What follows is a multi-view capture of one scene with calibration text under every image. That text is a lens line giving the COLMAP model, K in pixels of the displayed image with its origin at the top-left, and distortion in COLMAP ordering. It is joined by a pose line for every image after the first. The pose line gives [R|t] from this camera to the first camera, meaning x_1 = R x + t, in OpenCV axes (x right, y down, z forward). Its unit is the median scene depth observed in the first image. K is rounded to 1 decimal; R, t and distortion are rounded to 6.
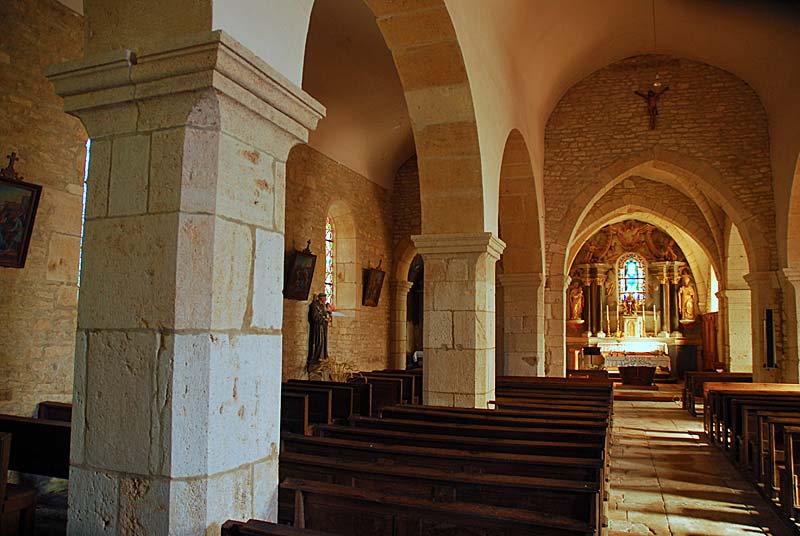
lens RADIAL K [[609.0, 0, 394.8], [0, 609.0, 269.5], [0, 0, 1]] dist [-0.175786, 0.159893]
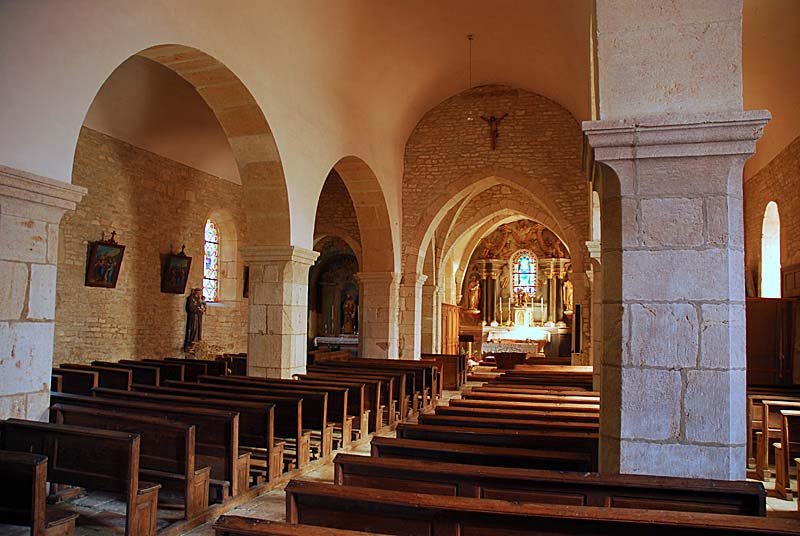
lens RADIAL K [[609.0, 0, 394.8], [0, 609.0, 269.5], [0, 0, 1]] dist [-0.175786, 0.159893]
pose [[0.998450, 0.008587, 0.054989, 0.177513], [-0.009745, 0.999736, 0.020818, -0.022814], [-0.054795, -0.021322, 0.998270, -0.187720]]
